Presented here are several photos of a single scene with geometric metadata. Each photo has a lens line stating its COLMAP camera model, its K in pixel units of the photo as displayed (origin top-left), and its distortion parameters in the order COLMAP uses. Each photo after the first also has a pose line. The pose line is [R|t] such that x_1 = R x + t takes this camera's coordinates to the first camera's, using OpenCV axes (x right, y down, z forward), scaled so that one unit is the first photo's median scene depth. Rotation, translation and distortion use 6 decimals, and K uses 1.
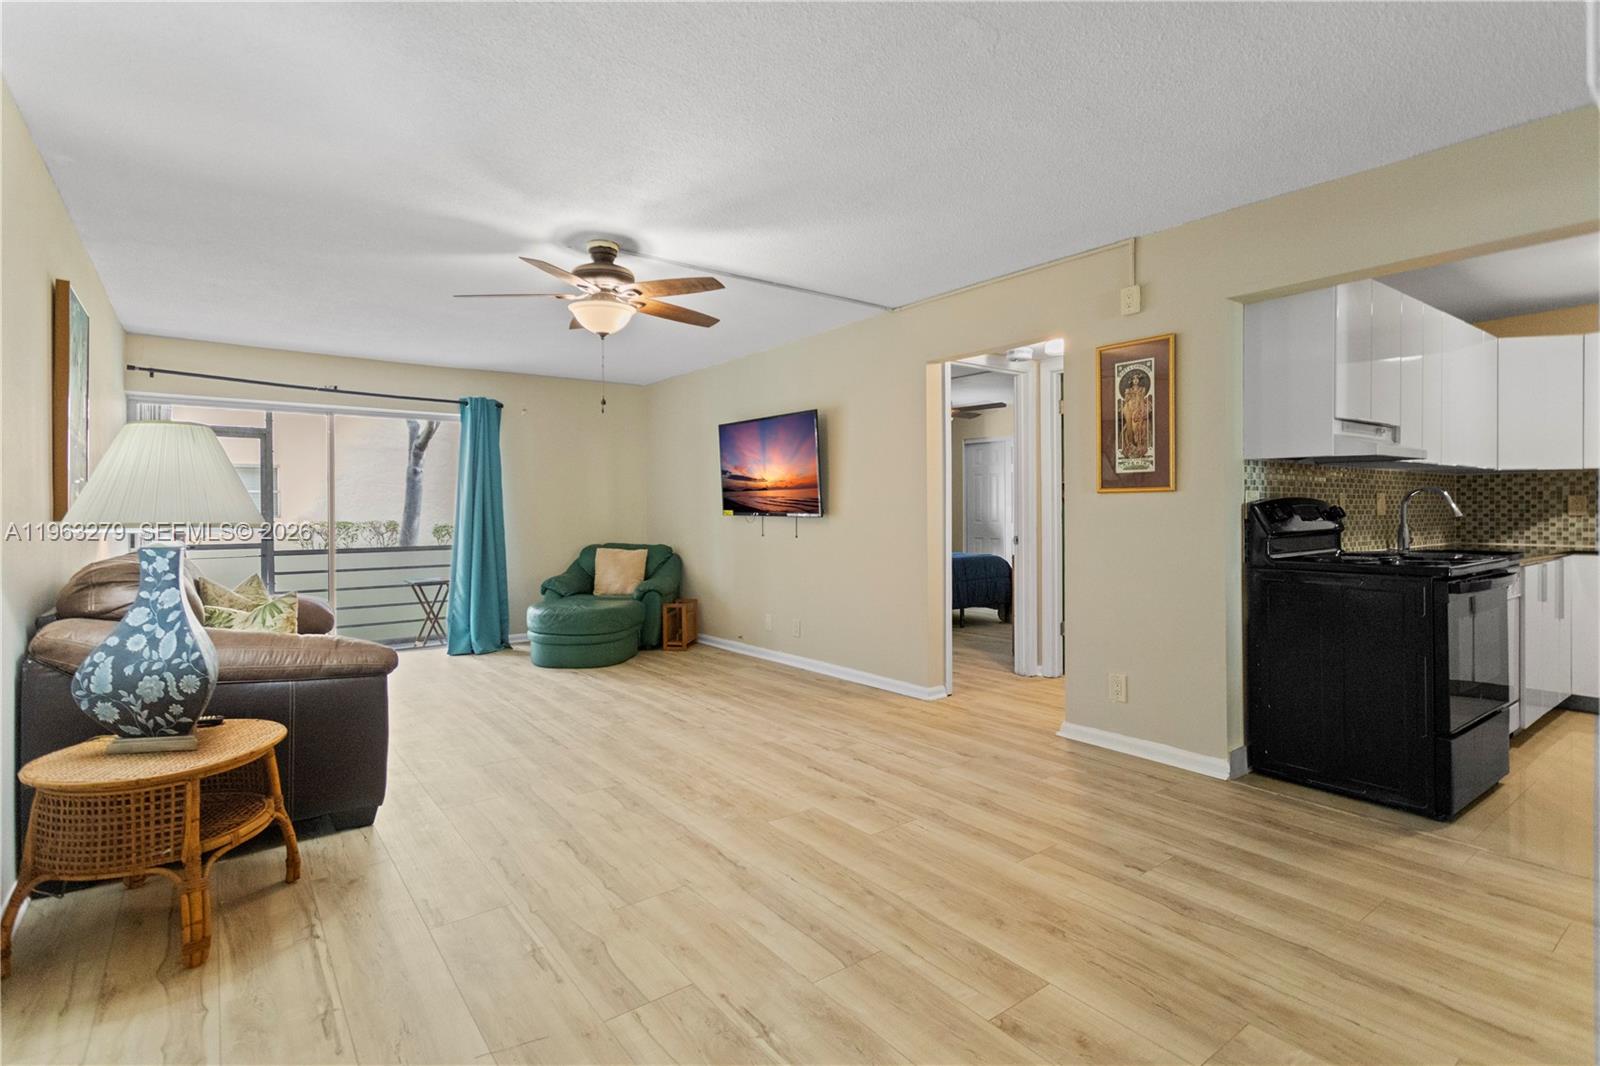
lens RADIAL K [[773.5, 0, 788.9], [0, 773.5, 509.3], [0, 0, 1]] dist [0.003250, 0.000830]
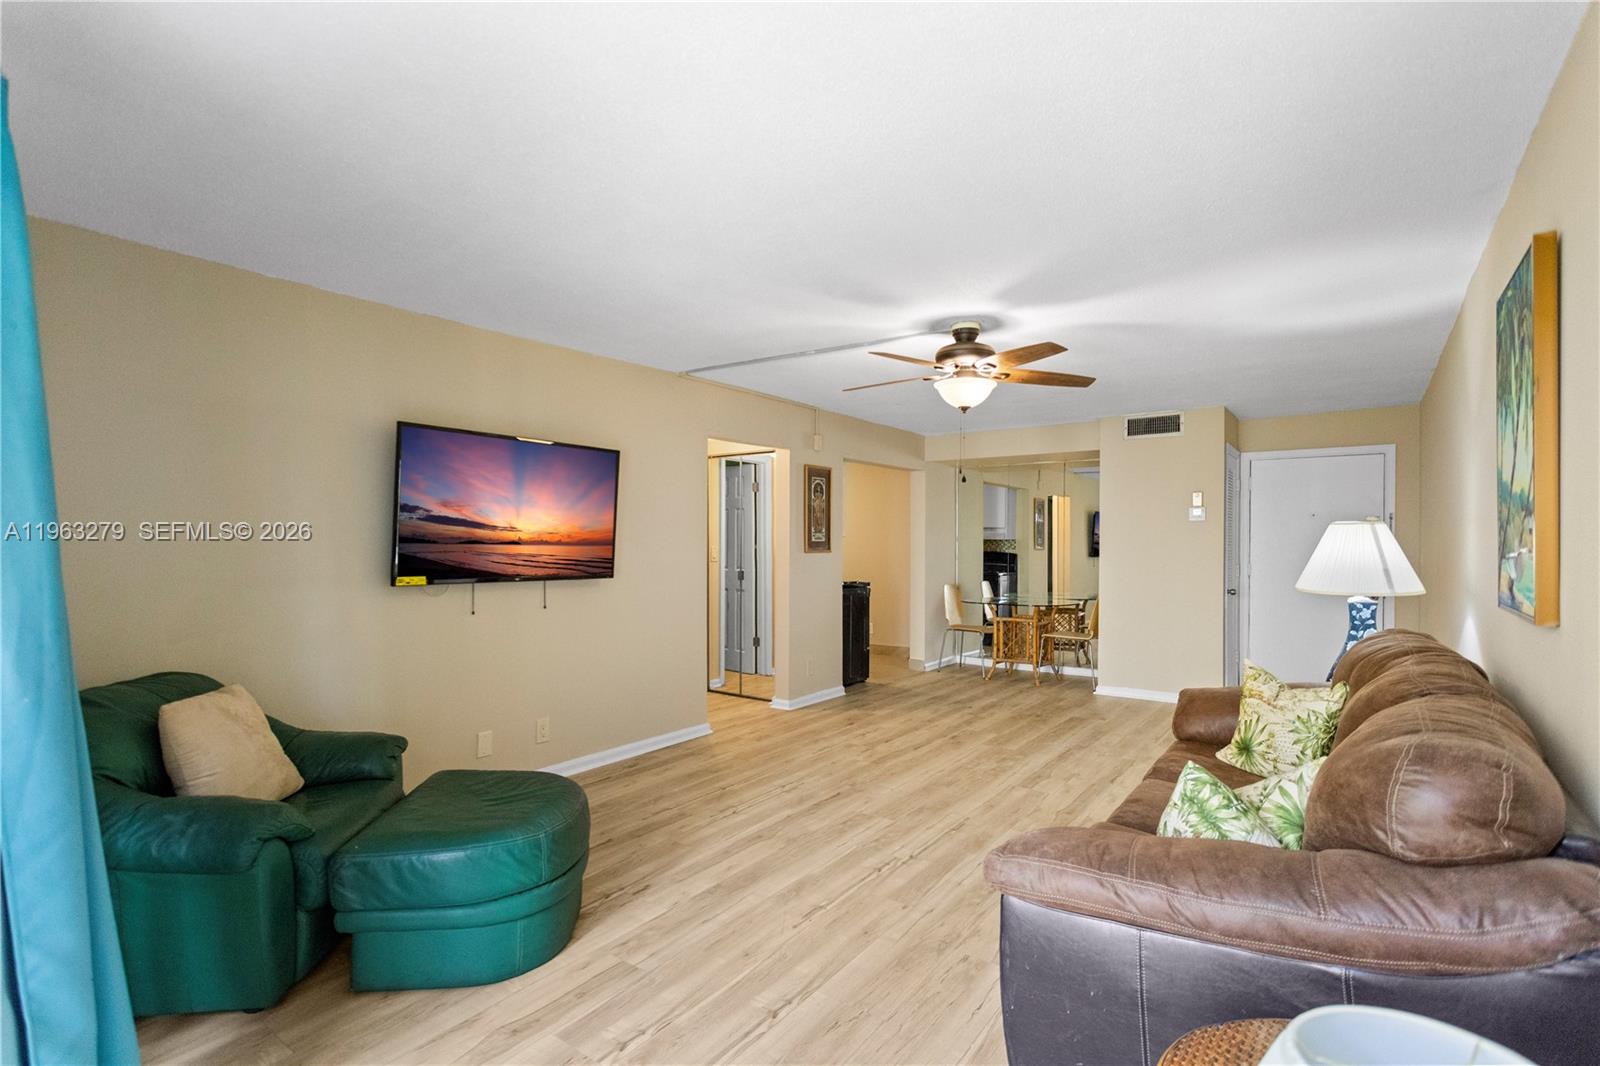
lens RADIAL K [[764.3, 0, 794.1], [0, 764.3, 534.1], [0, 0, 1]] dist [0.014569, 0.000482]
pose [[-0.287602, 0.012883, 0.957663, -1.194531], [-0.001196, 0.999904, -0.013811, -0.039124], [-0.957749, -0.005117, -0.287559, 1.539254]]
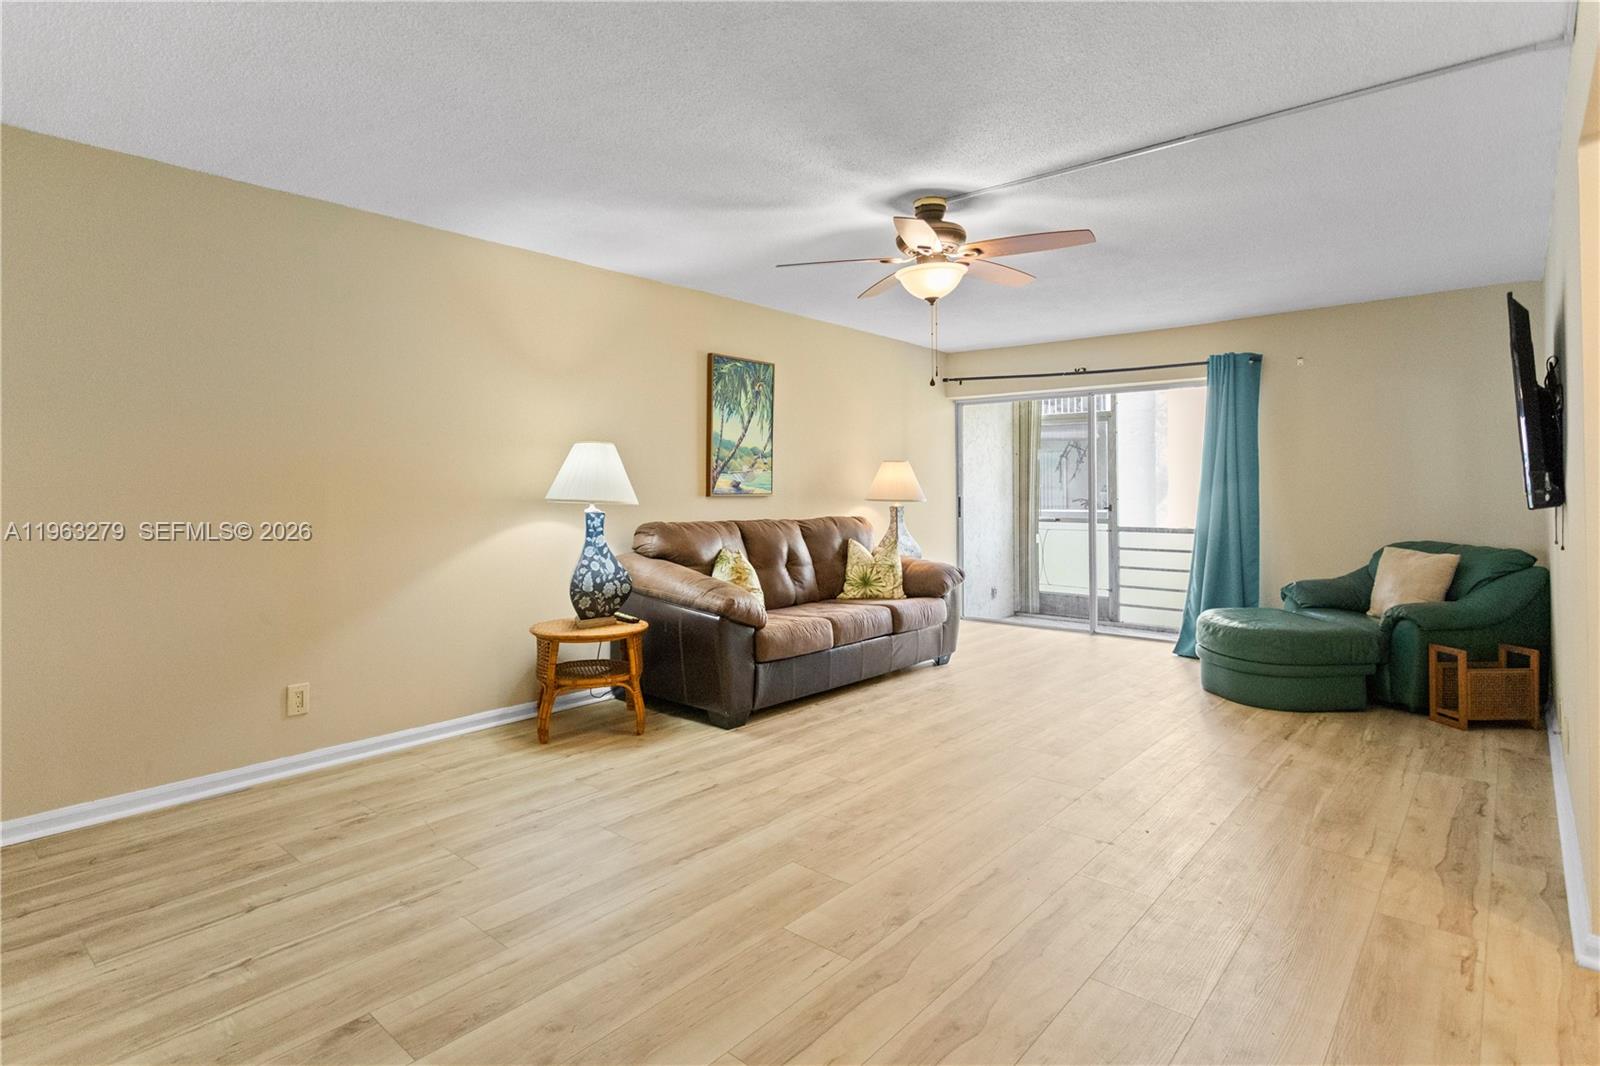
lens RADIAL K [[826.2, 0, 765.6], [0, 826.2, 469.7], [0, 0, 1]] dist [-0.001632, -0.000455]
pose [[0.191114, -0.016697, -0.981426, 0.677403], [-0.000916, 0.999852, -0.017189, -0.007800], [0.981567, 0.004184, 0.191071, 0.625857]]
